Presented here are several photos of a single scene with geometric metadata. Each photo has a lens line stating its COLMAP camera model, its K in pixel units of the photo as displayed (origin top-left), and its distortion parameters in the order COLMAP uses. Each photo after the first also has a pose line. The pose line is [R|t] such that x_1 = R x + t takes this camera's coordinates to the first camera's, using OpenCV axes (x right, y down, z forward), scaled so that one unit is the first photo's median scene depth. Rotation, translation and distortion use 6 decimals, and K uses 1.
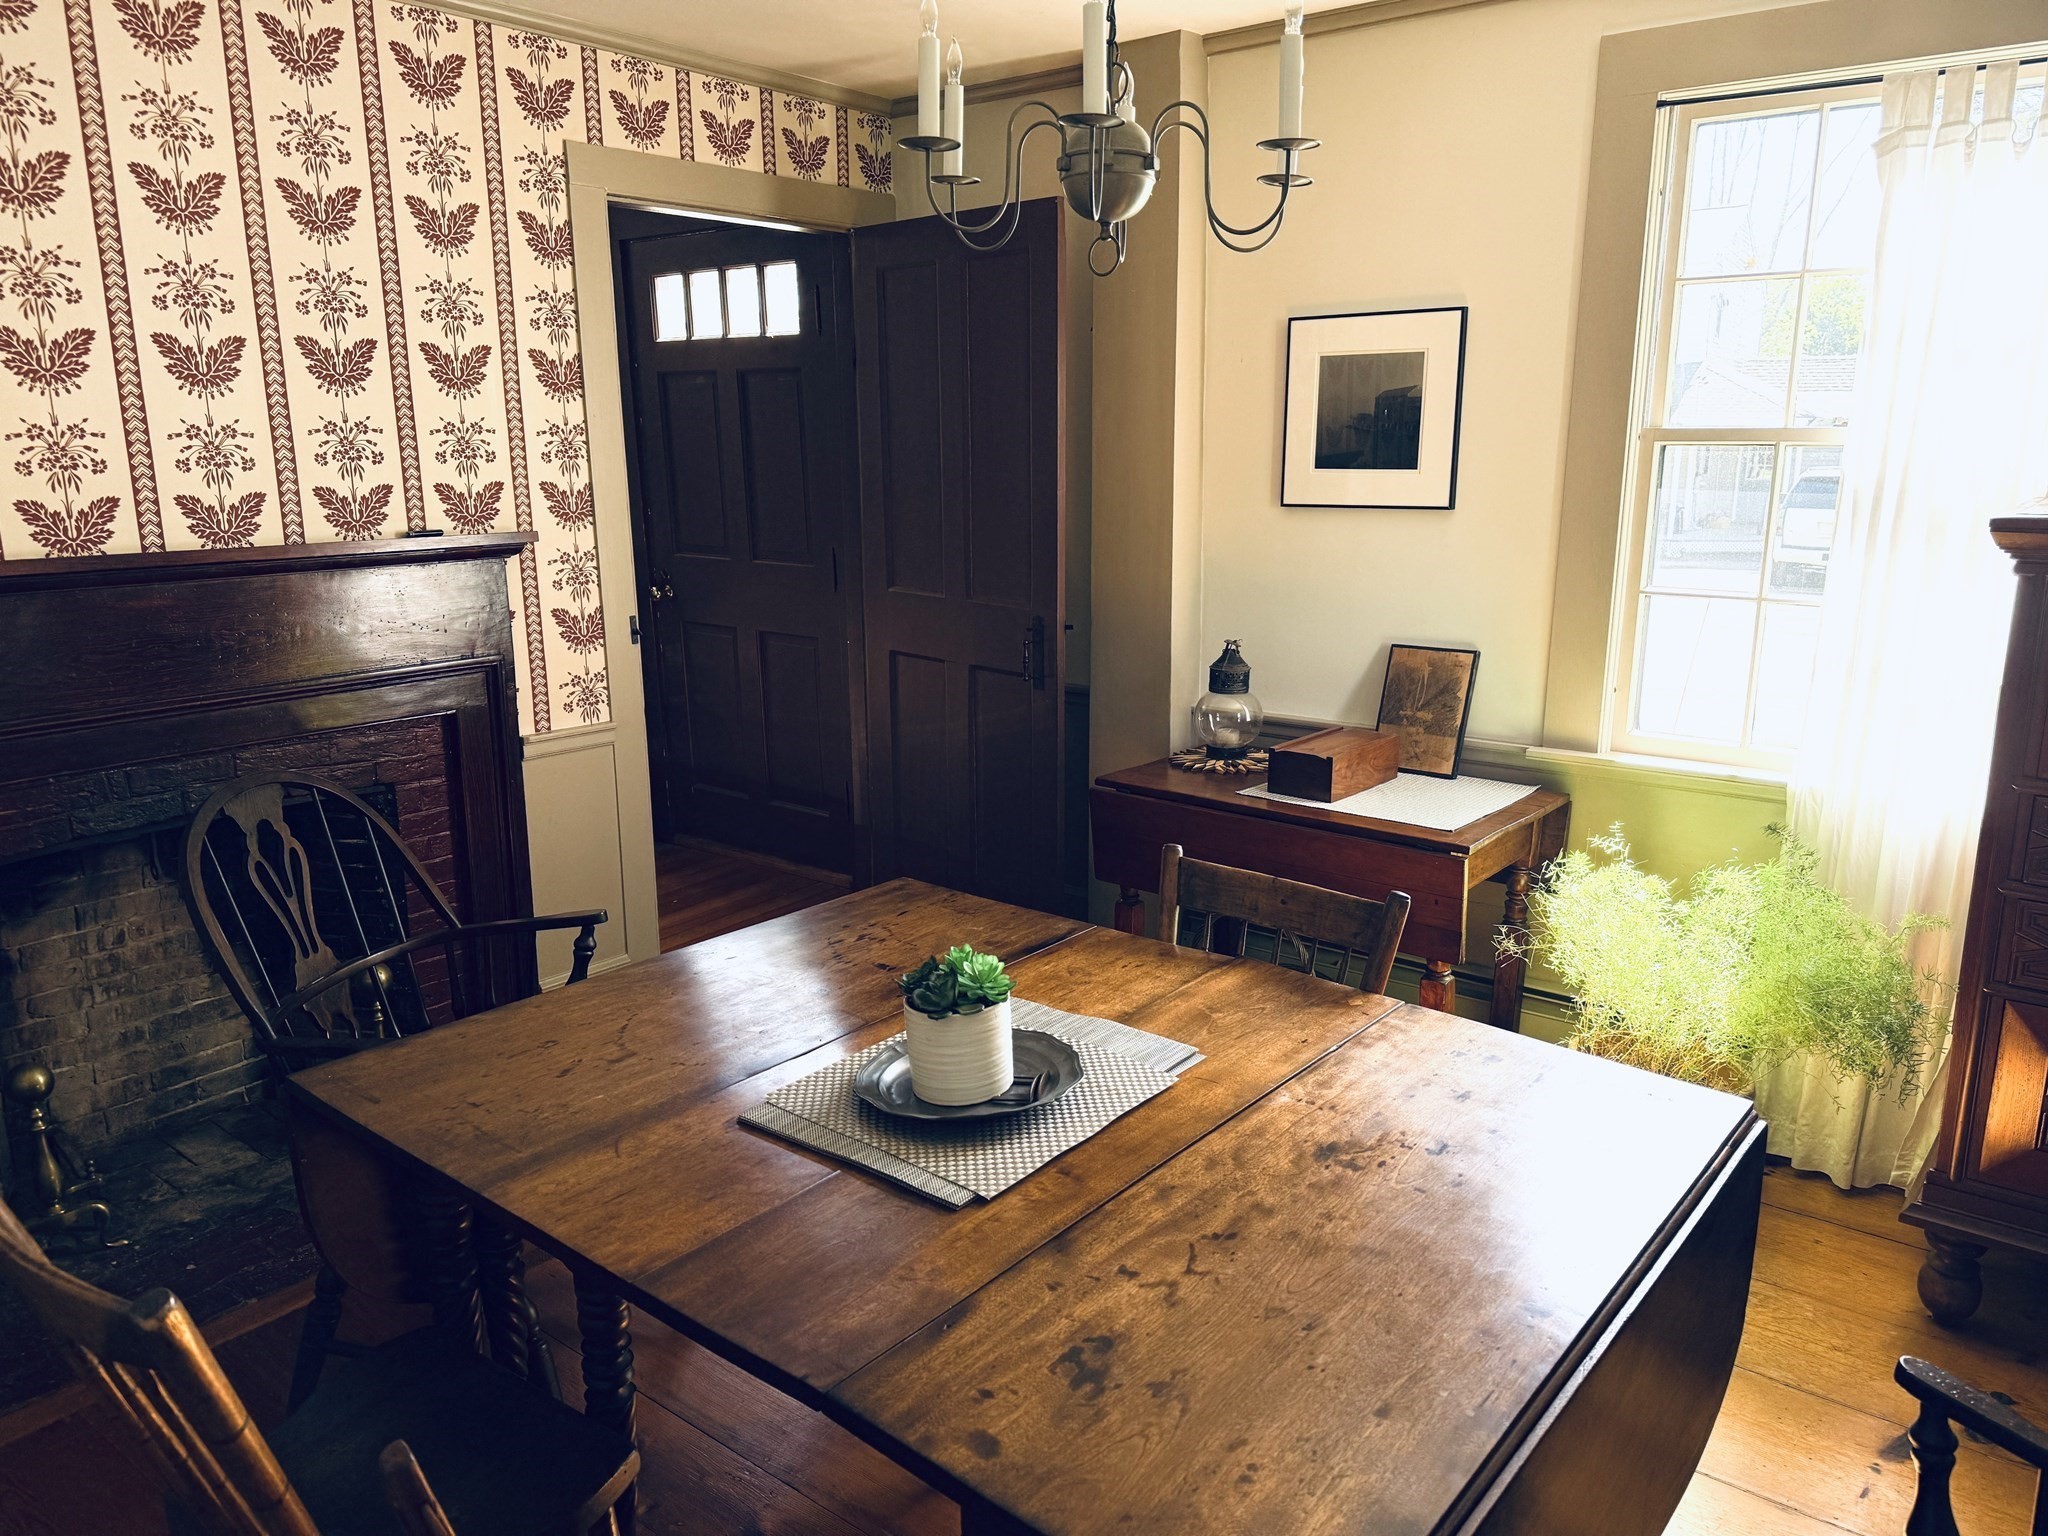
lens RADIAL K [[1437.5, 0, 1032.4], [0, 1437.5, 777.0], [0, 0, 1]] dist [0.097751, -0.109117]
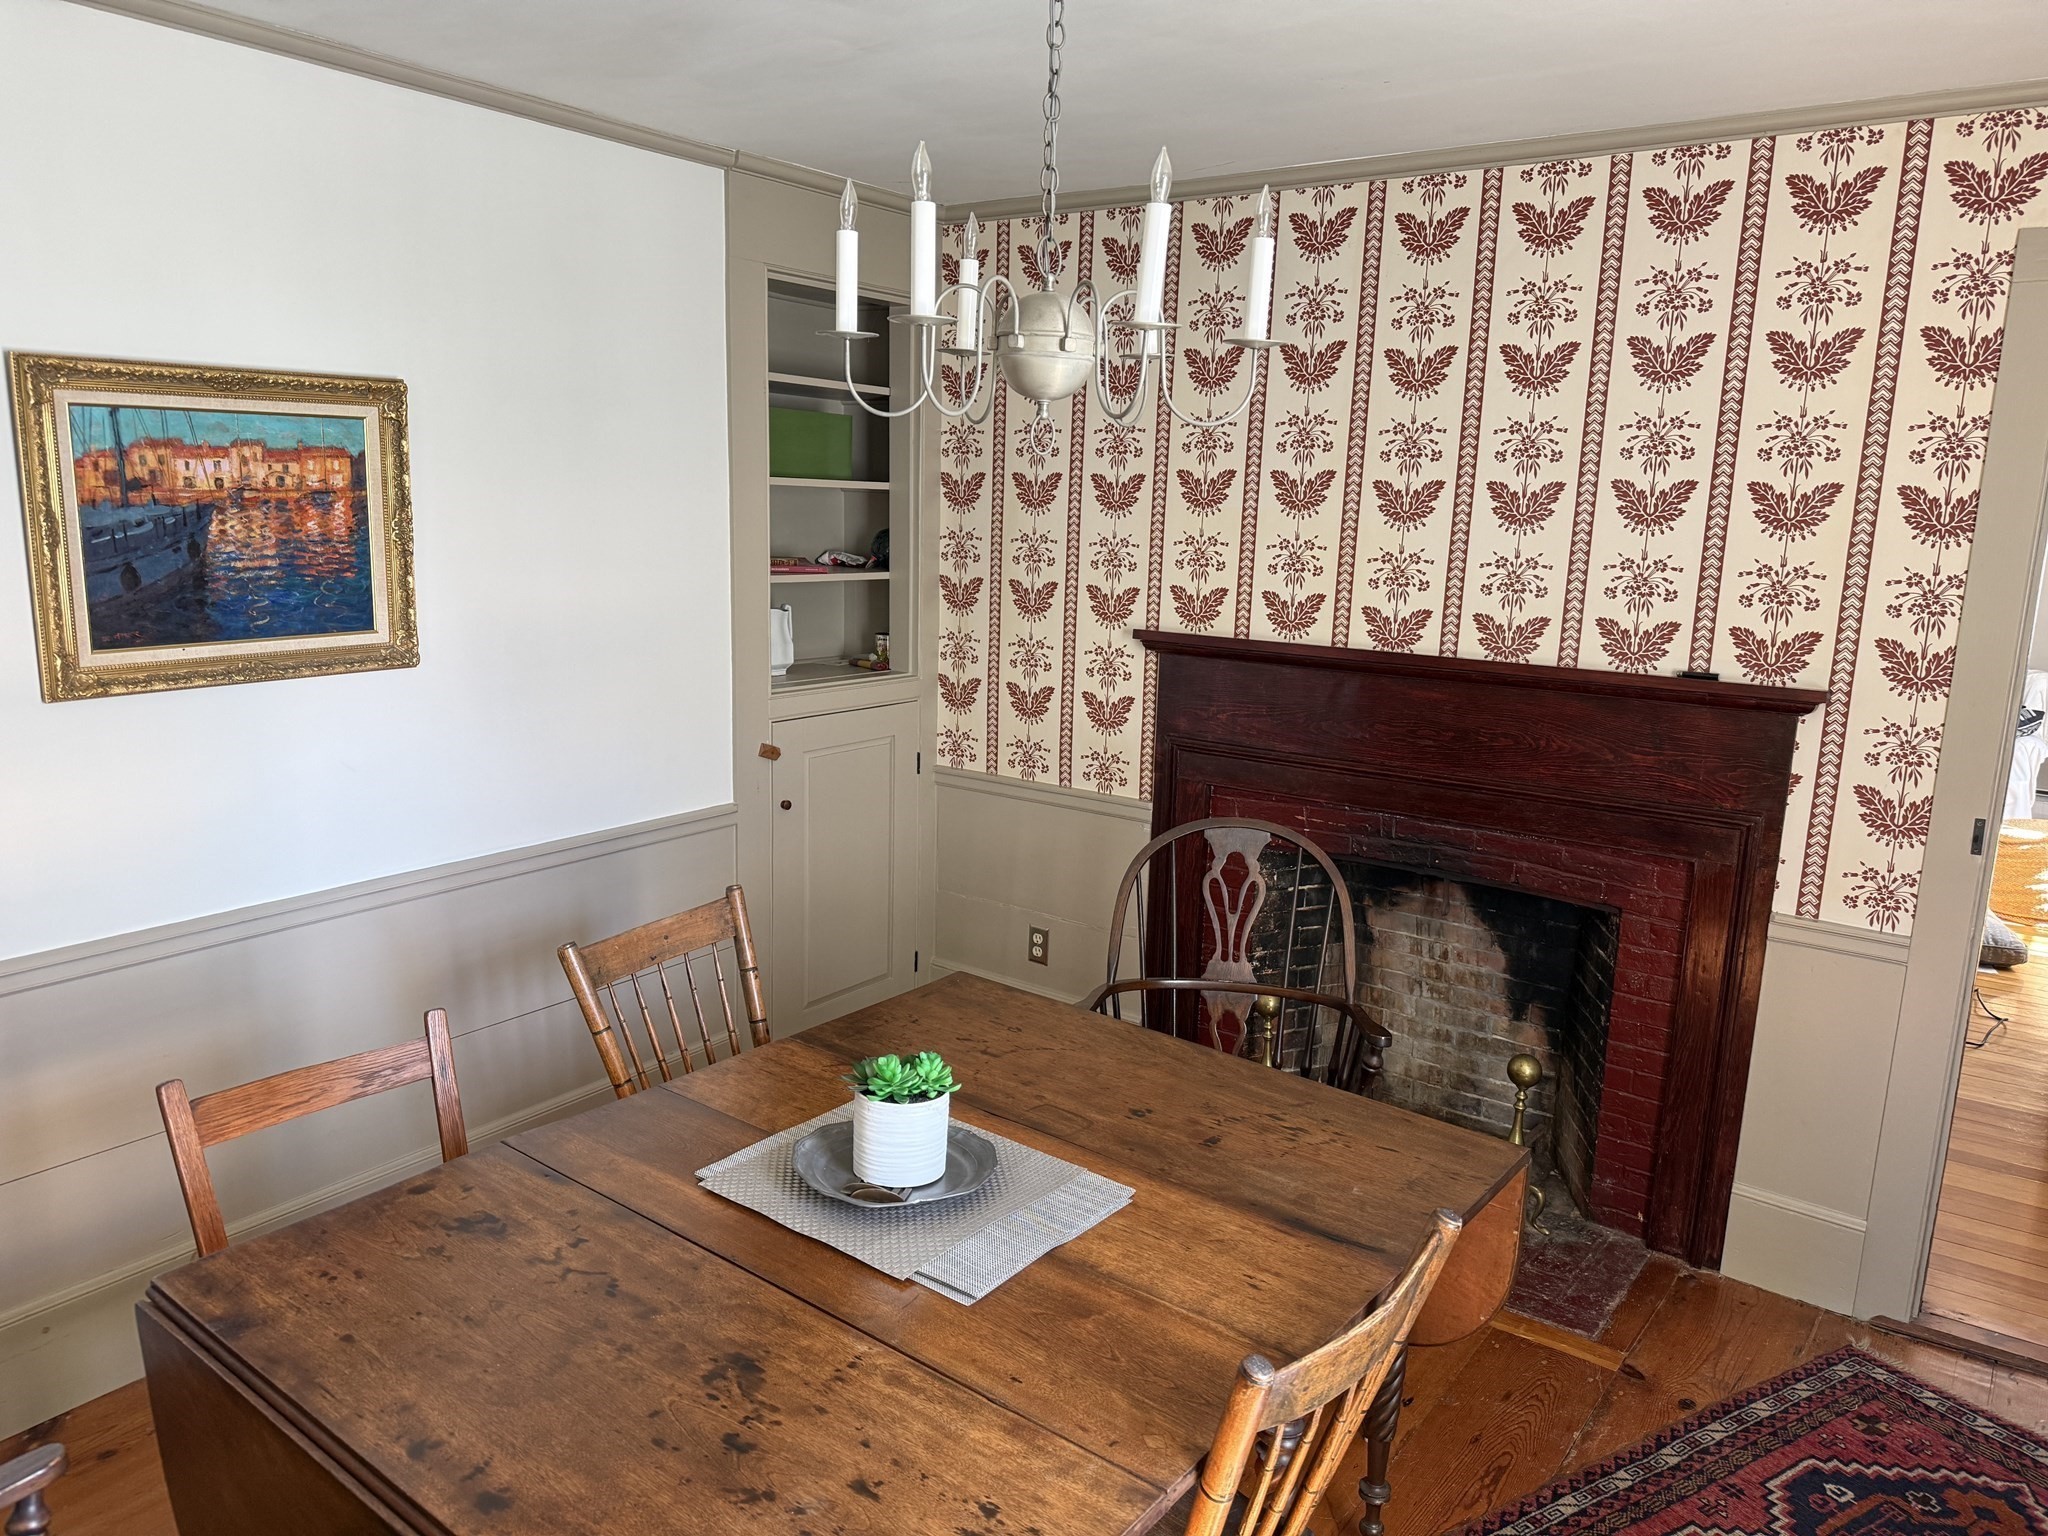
lens RADIAL K [[1403.0, 0, 1011.5], [0, 1403.0, 829.5], [0, 0, 1]] dist [-0.001720, -0.020932]
pose [[0.015737, 0.231177, -0.972784, 0.544677], [-0.258736, 0.940709, 0.219369, -0.167396], [0.965820, 0.248242, 0.074618, 0.550171]]
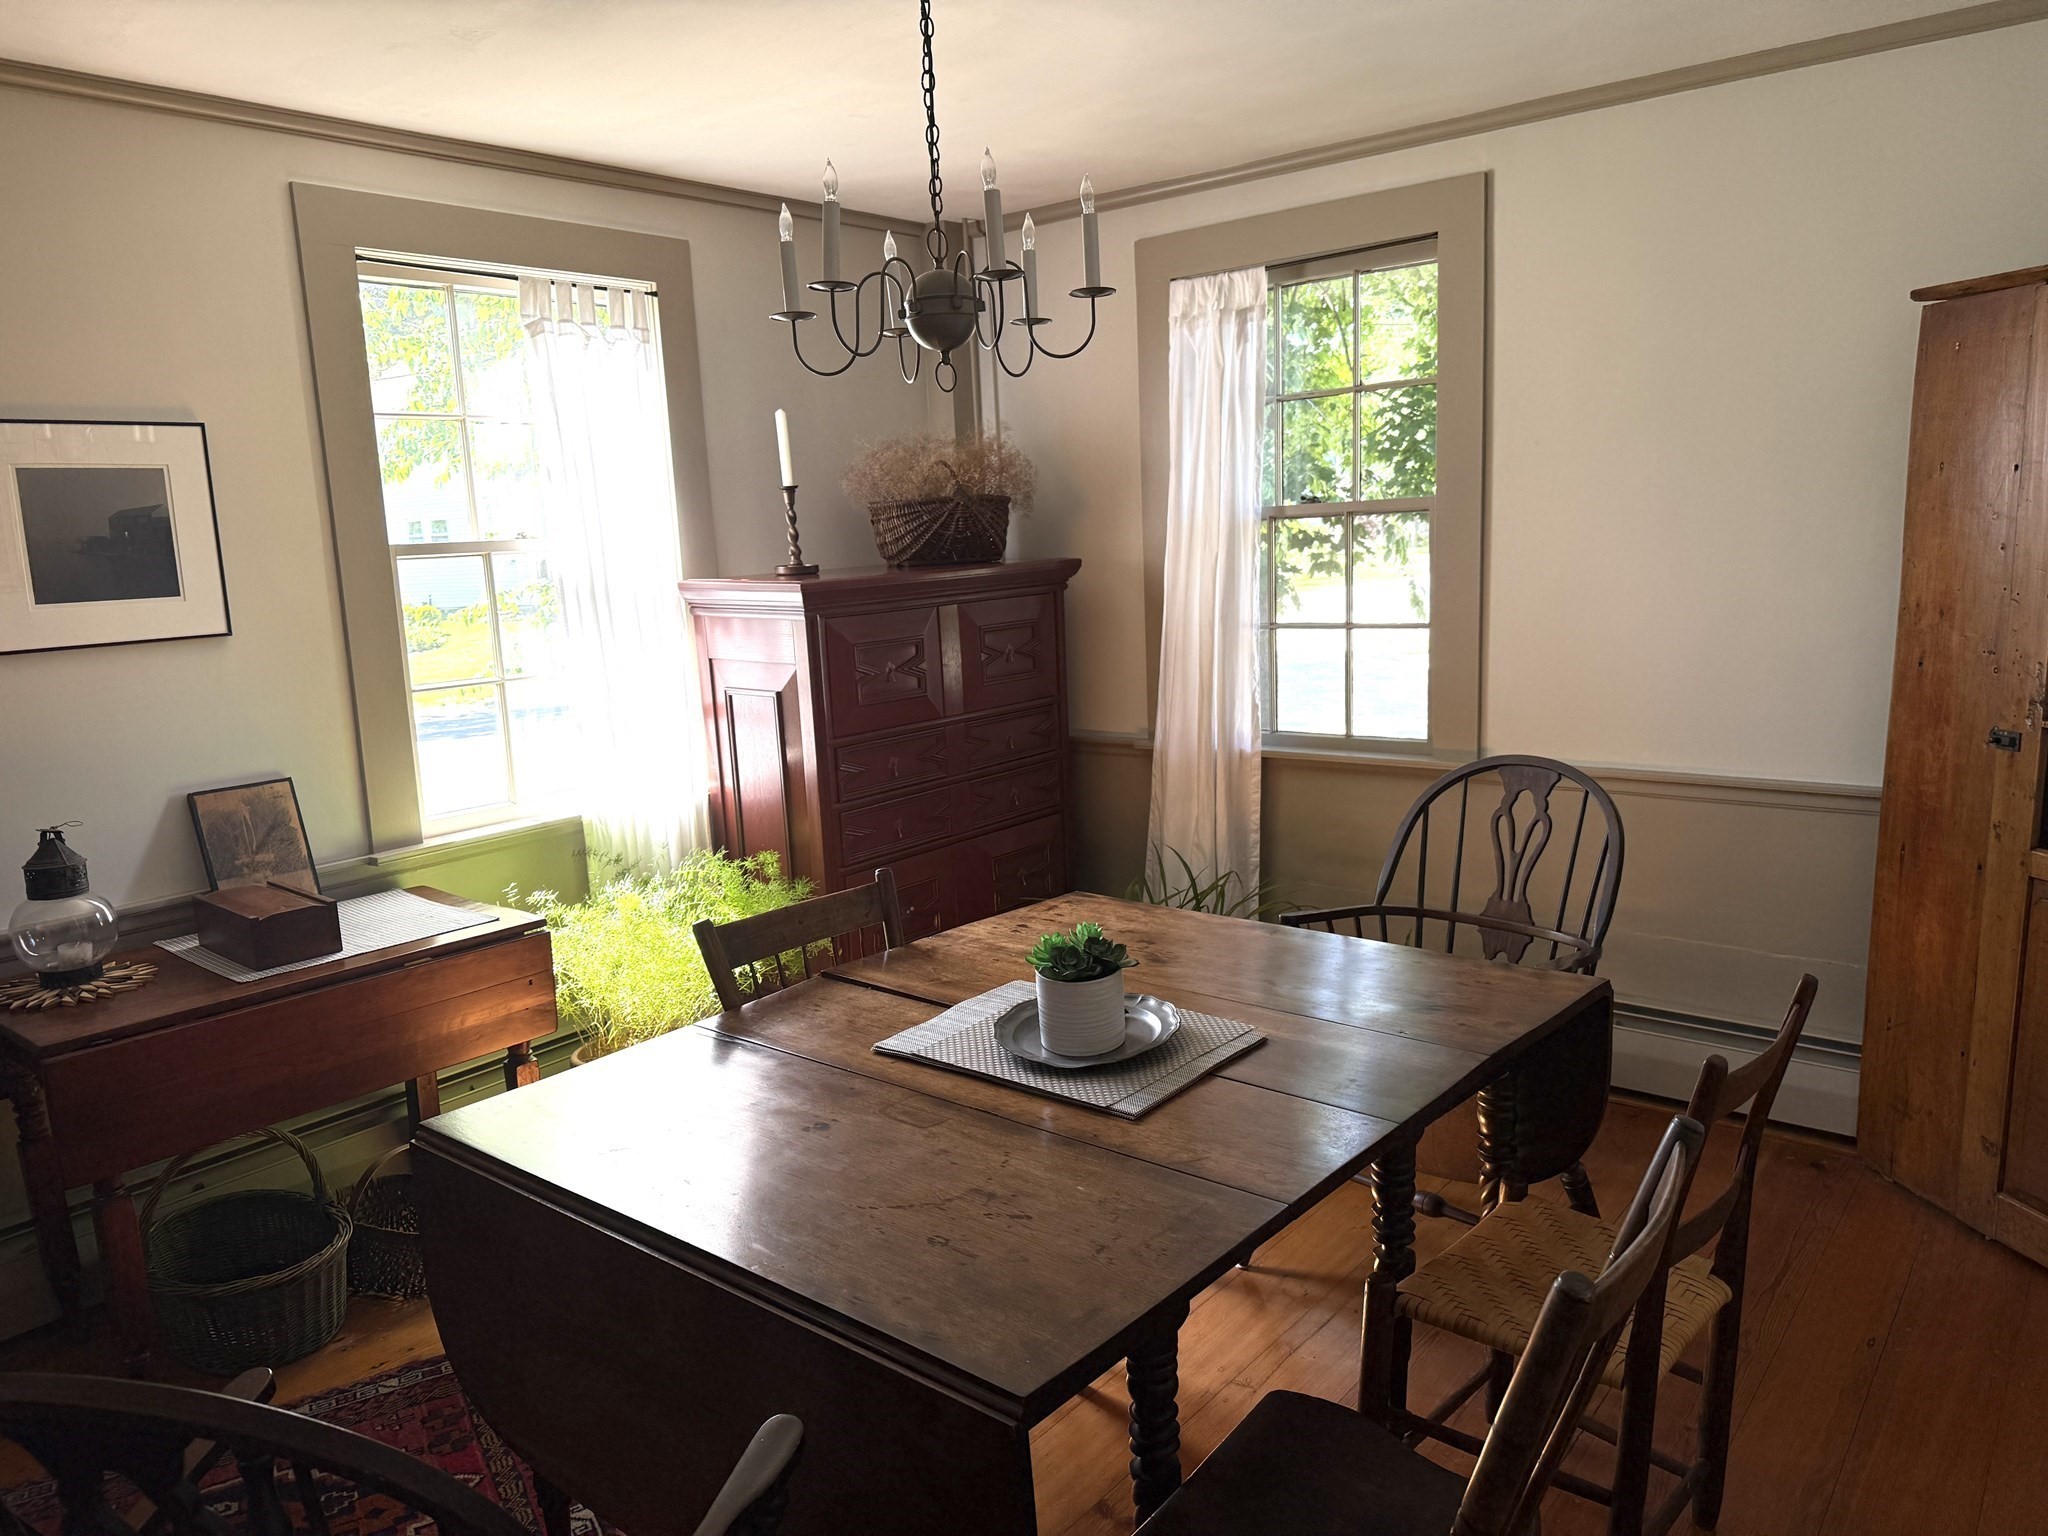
lens RADIAL K [[1466.0, 0, 1017.7], [0, 1466.0, 746.5], [0, 0, 1]] dist [0.103058, -0.126351]
pose [[0.034095, -0.154243, 0.987444, -0.718692], [0.281357, 0.949540, 0.138607, -0.120539], [-0.958997, 0.273099, 0.075772, 0.522446]]
